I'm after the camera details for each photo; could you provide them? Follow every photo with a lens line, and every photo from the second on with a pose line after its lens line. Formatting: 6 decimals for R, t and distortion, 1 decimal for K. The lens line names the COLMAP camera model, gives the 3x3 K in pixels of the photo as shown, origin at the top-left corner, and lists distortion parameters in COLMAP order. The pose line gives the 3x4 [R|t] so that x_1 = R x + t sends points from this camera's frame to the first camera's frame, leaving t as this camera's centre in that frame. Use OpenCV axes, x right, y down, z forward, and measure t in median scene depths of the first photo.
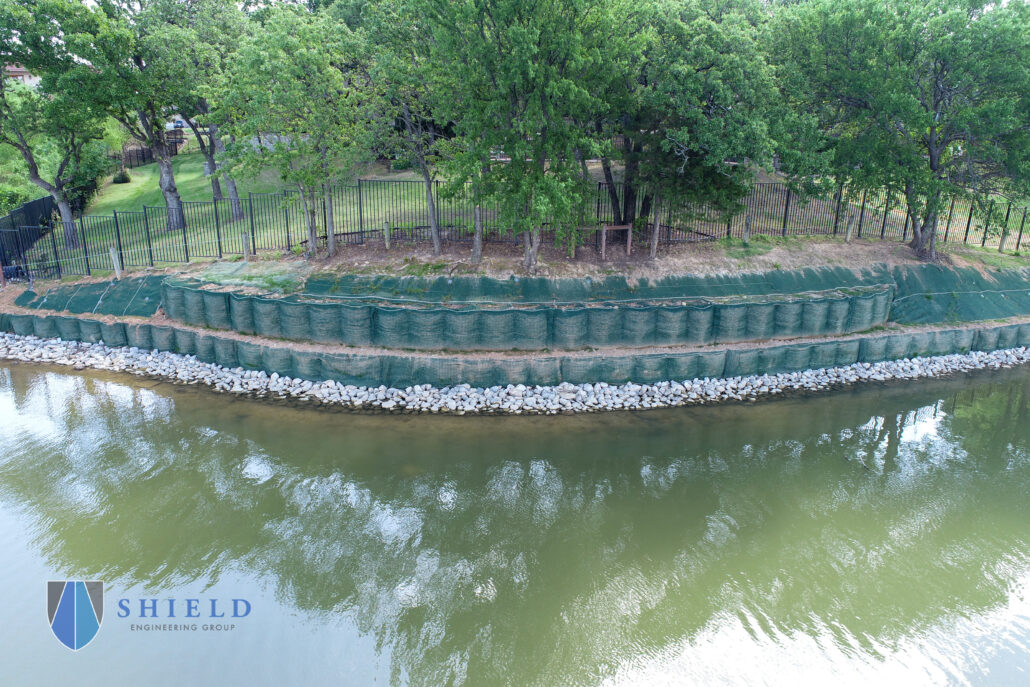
lens RADIAL K [[692.8, 0, 515.9], [0, 692.8, 343.7], [0, 0, 1]] dist [-0.003800, -0.002314]
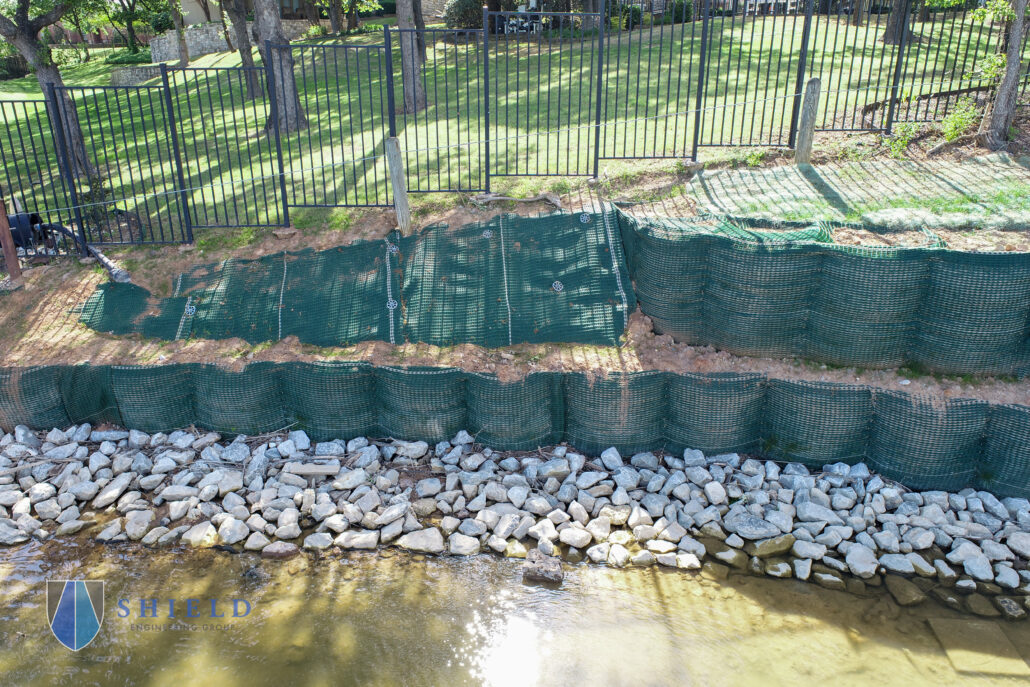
lens RADIAL K [[692.8, 0, 513.4], [0, 692.8, 344.5], [0, 0, 1]] dist [-0.003800, -0.002314]
pose [[0.980431, -0.079978, 0.179883, -0.630602], [0.066086, 0.994443, 0.081947, -0.067541], [-0.185438, -0.068455, 0.980269, 0.692775]]
